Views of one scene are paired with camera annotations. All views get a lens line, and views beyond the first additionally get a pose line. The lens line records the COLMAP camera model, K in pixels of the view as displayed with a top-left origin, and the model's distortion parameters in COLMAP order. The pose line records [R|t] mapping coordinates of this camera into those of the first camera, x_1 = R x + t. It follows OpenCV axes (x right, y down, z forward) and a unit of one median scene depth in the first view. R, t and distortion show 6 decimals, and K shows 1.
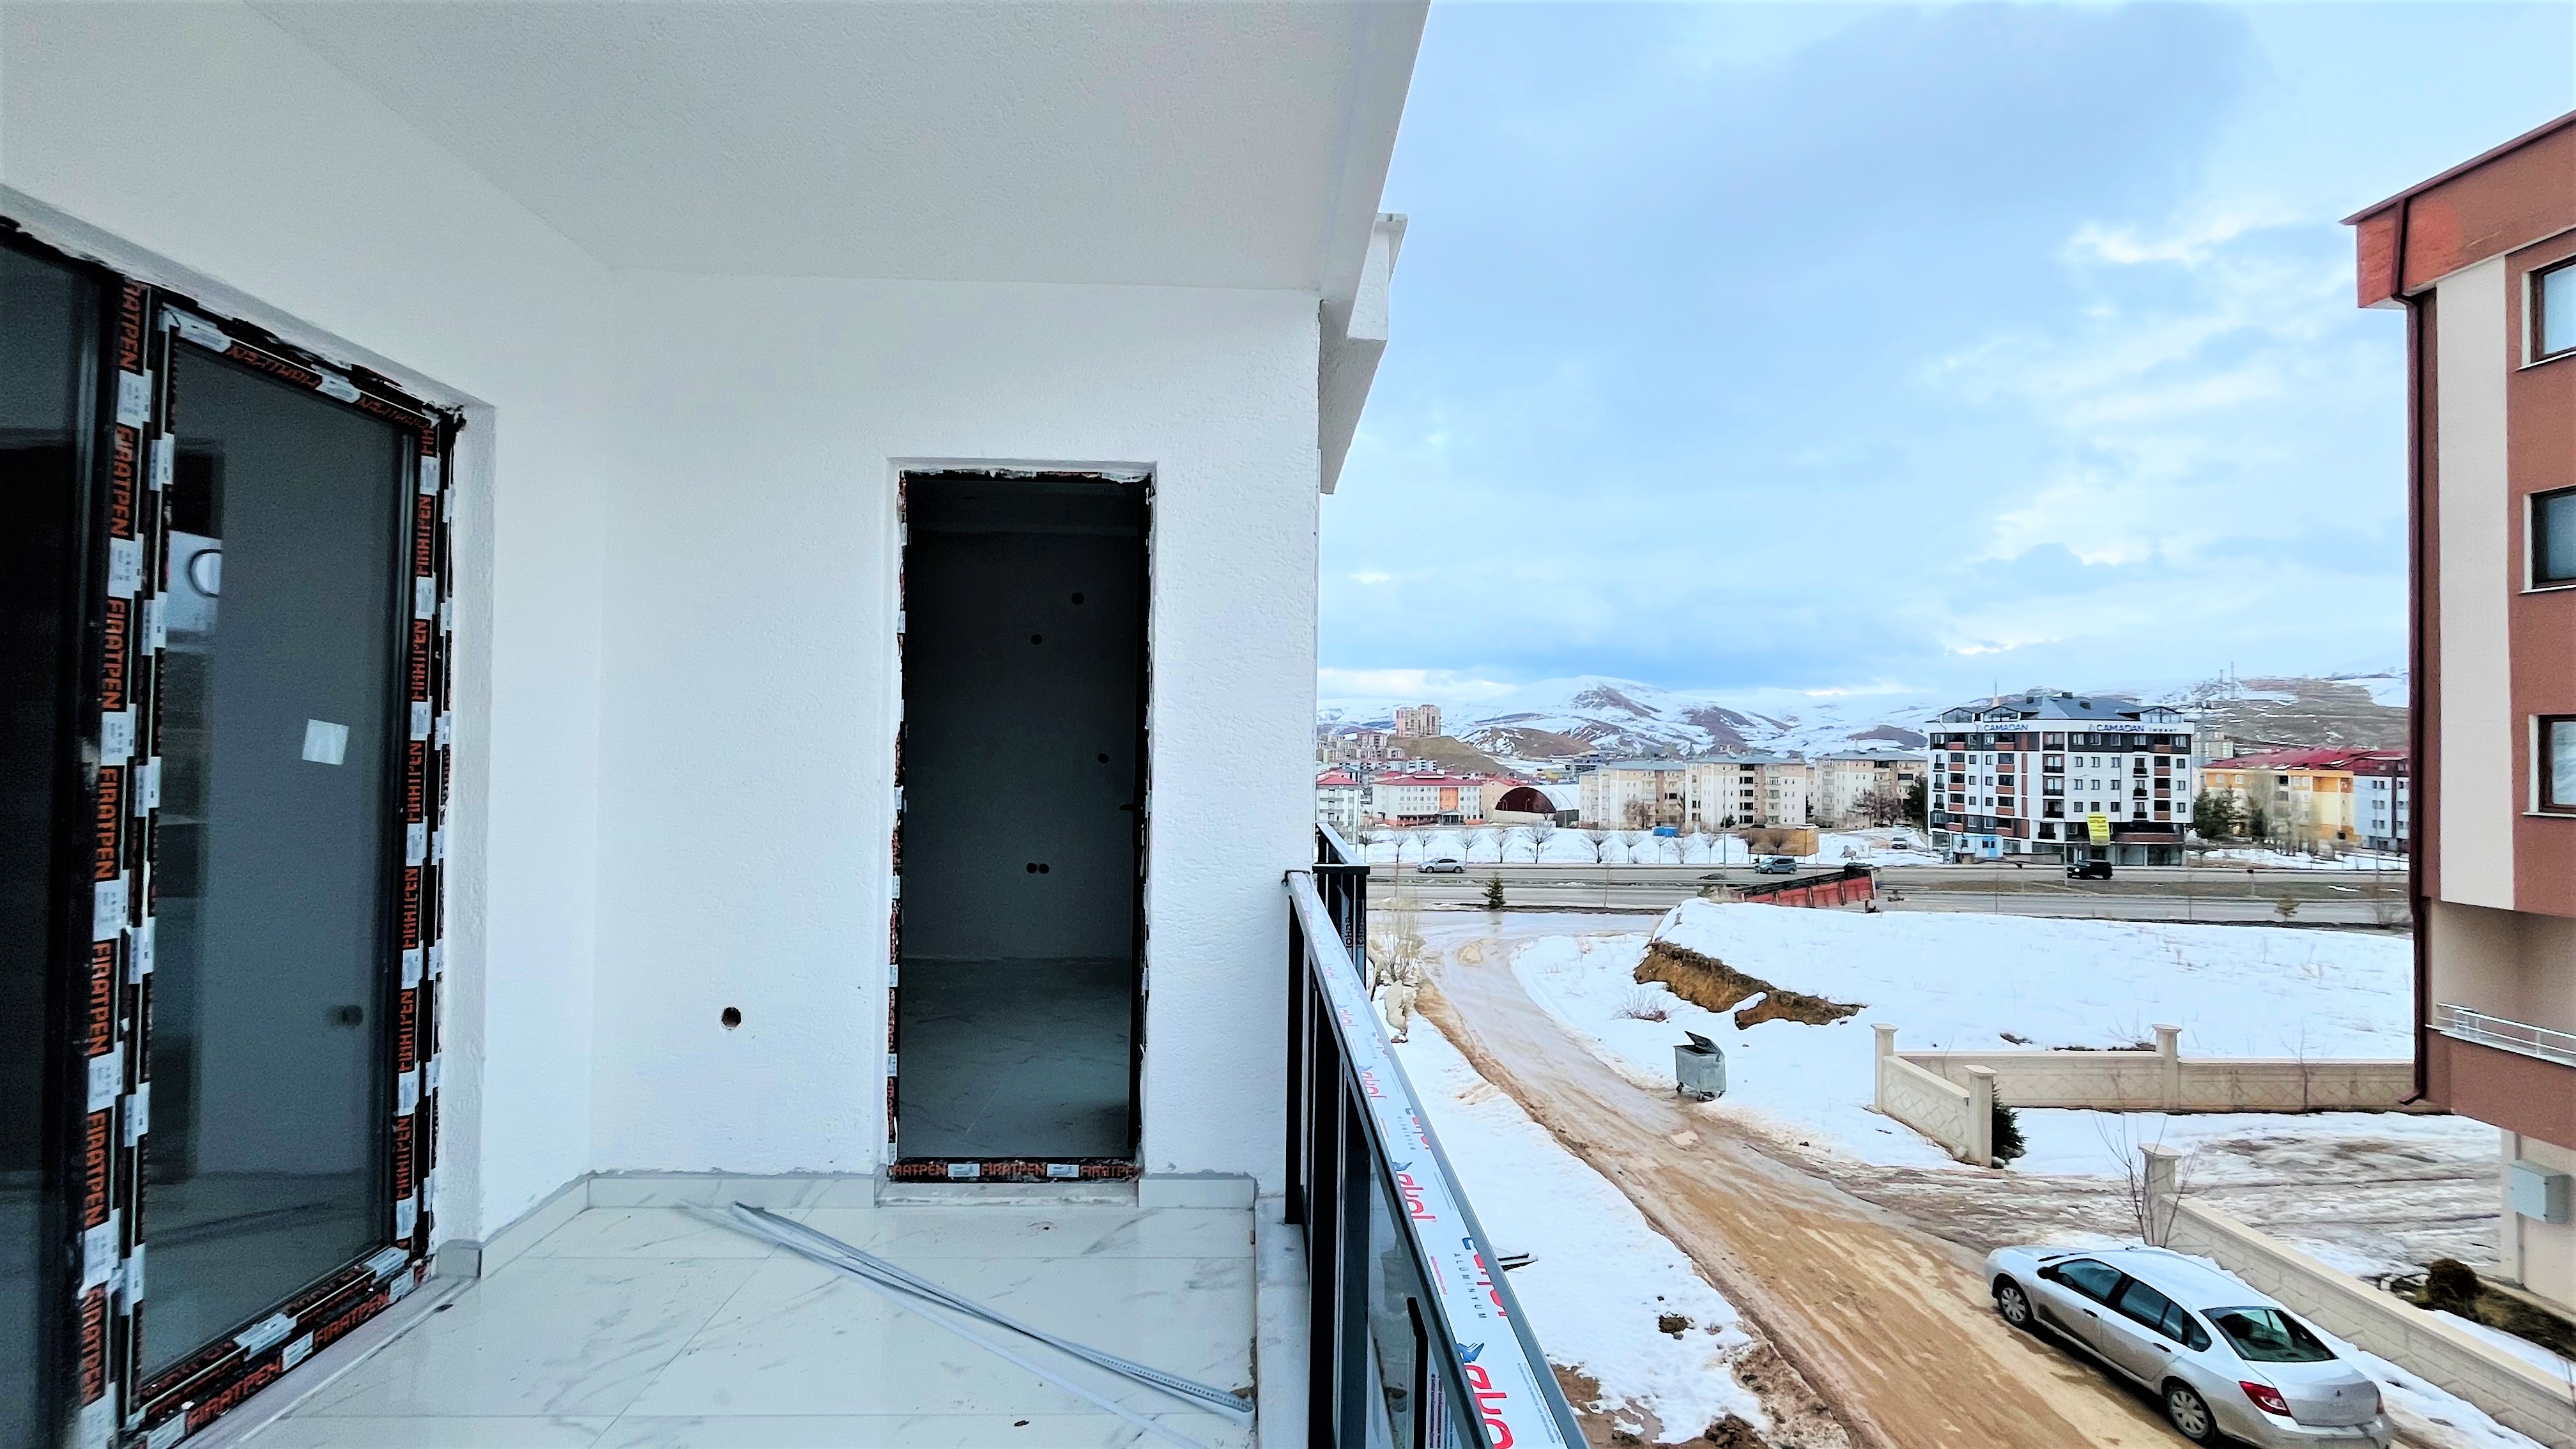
lens RADIAL K [[1034.0, 0, 1283.8], [0, 1034.0, 725.6], [0, 0, 1]] dist [-0.001234, -0.000220]
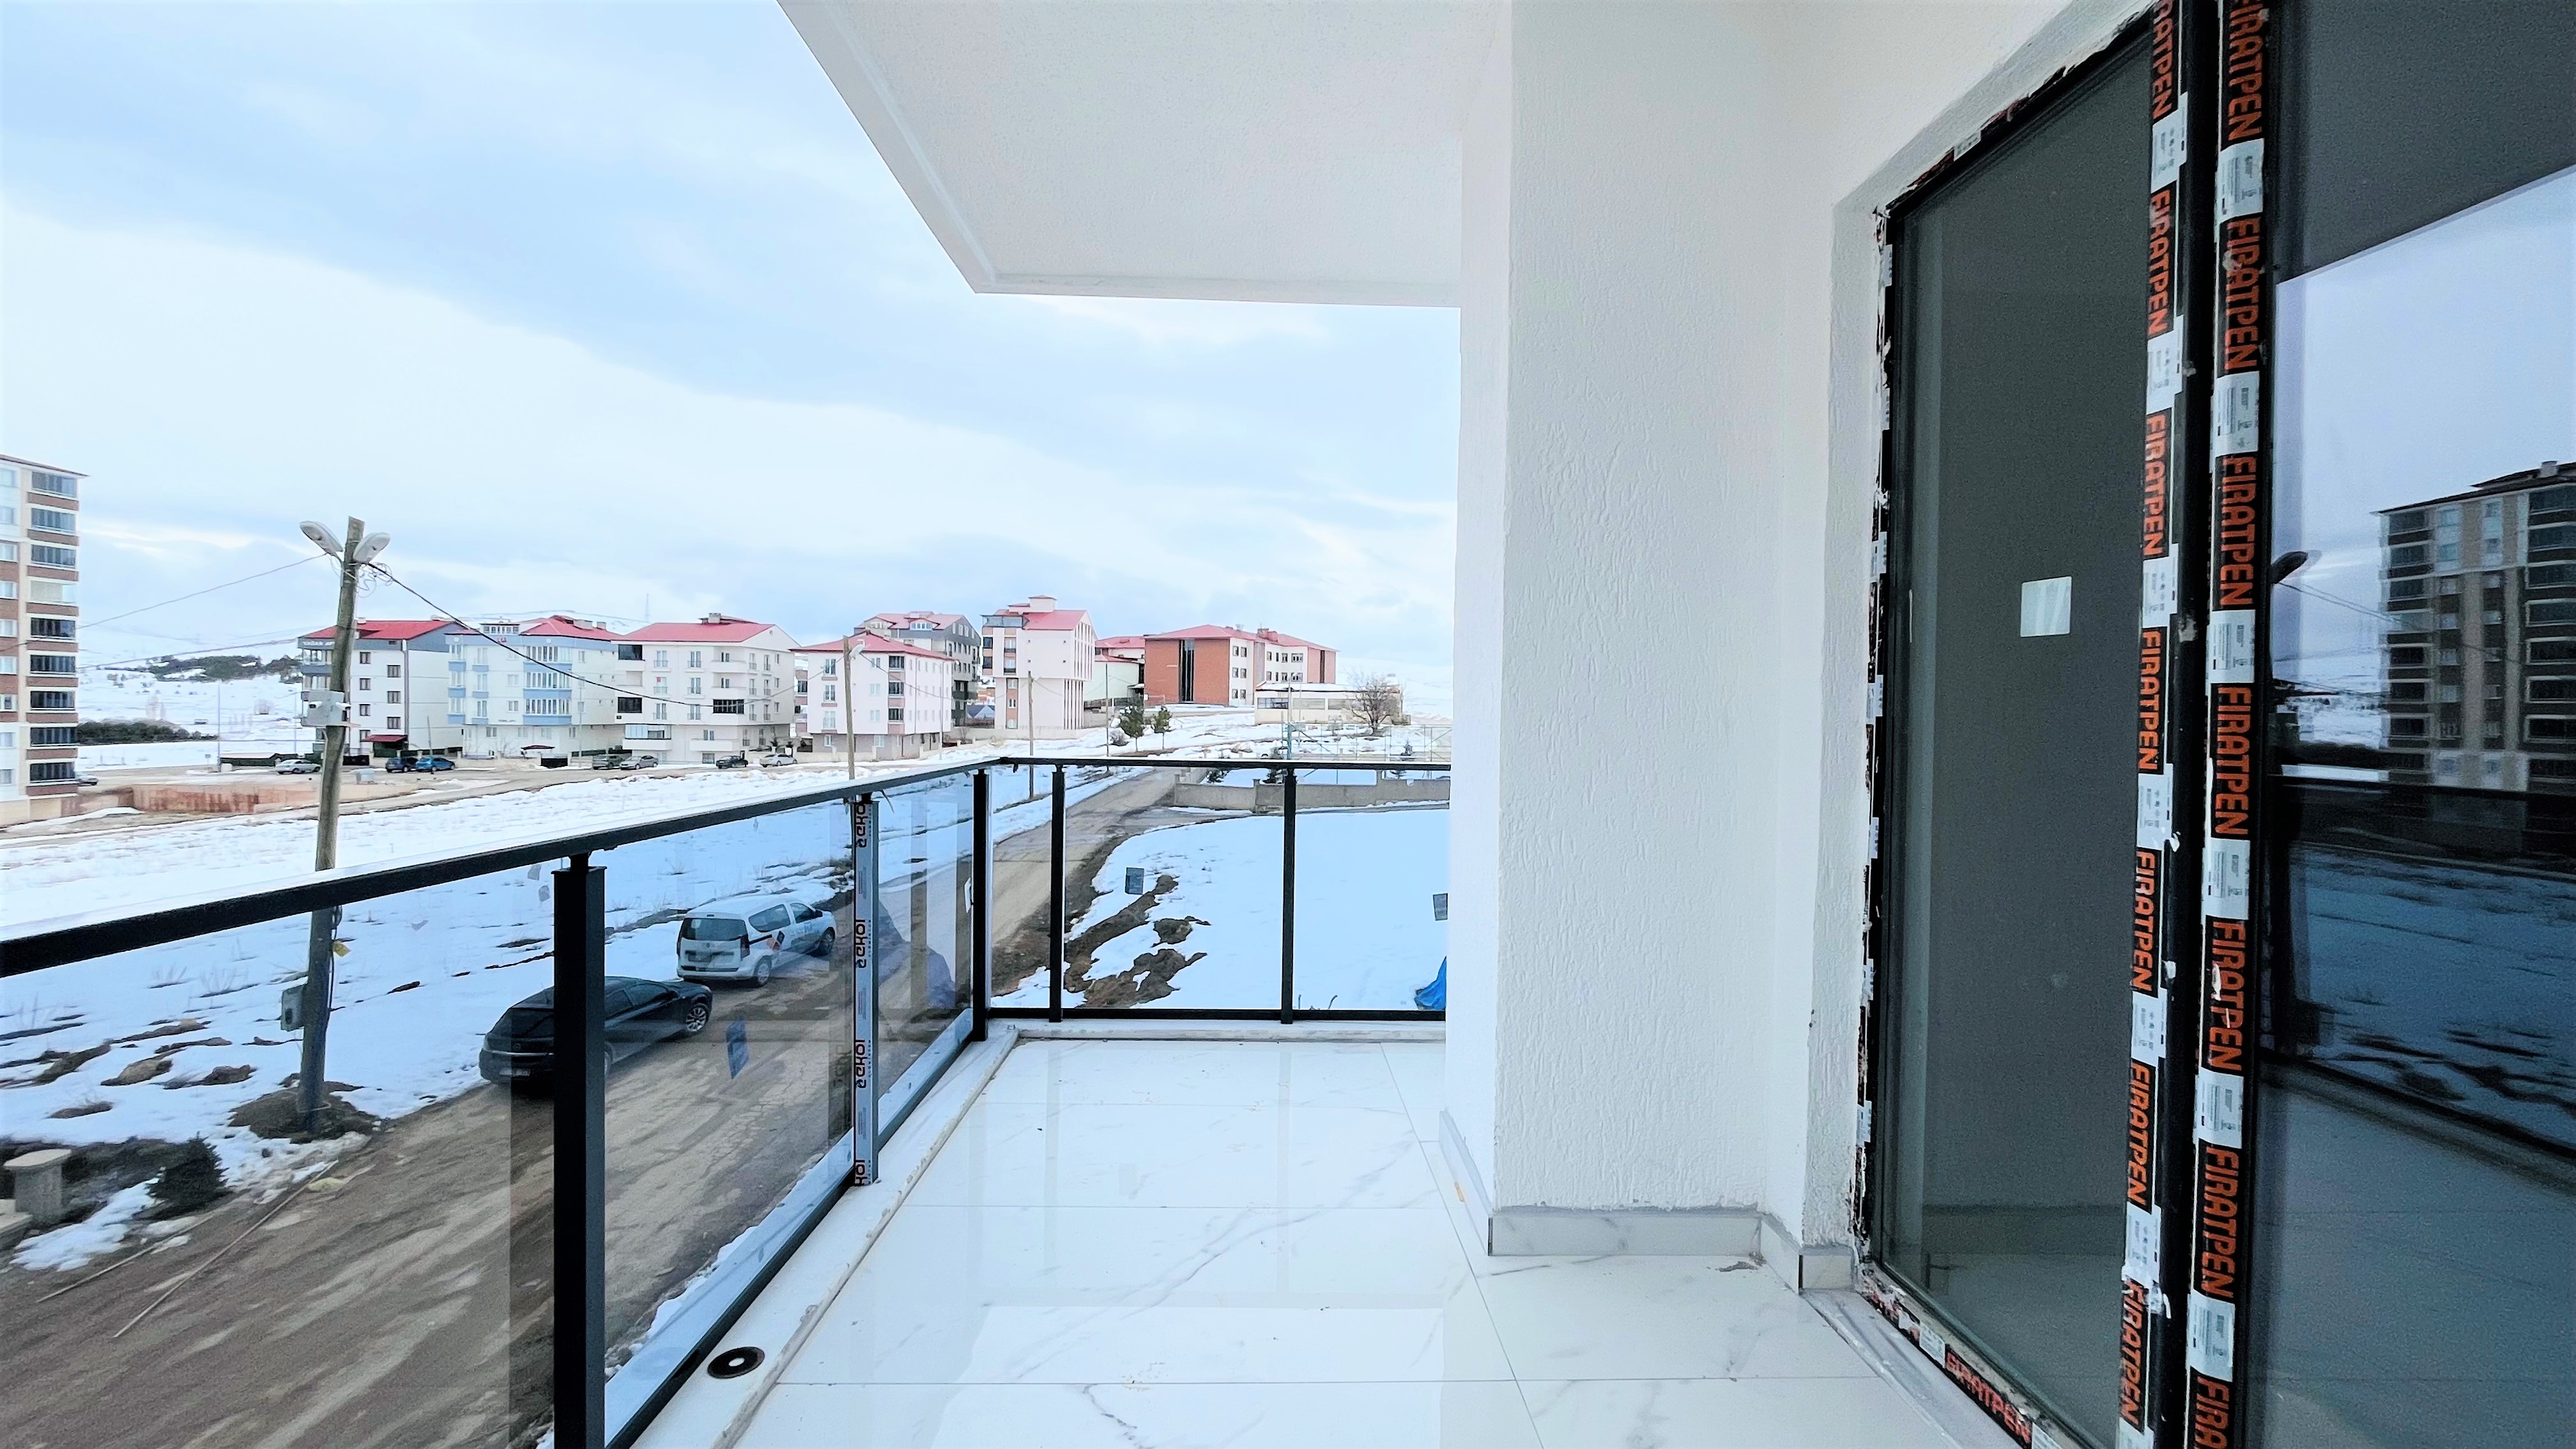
lens RADIAL K [[1034.0, 0, 1283.8], [0, 1034.0, 725.6], [0, 0, 1]] dist [-0.001234, -0.000220]
pose [[-0.999430, -0.031269, 0.012748, -0.483875], [-0.031344, 0.999492, -0.005728, 0.137728], [-0.012562, -0.006125, -0.999902, 1.779936]]
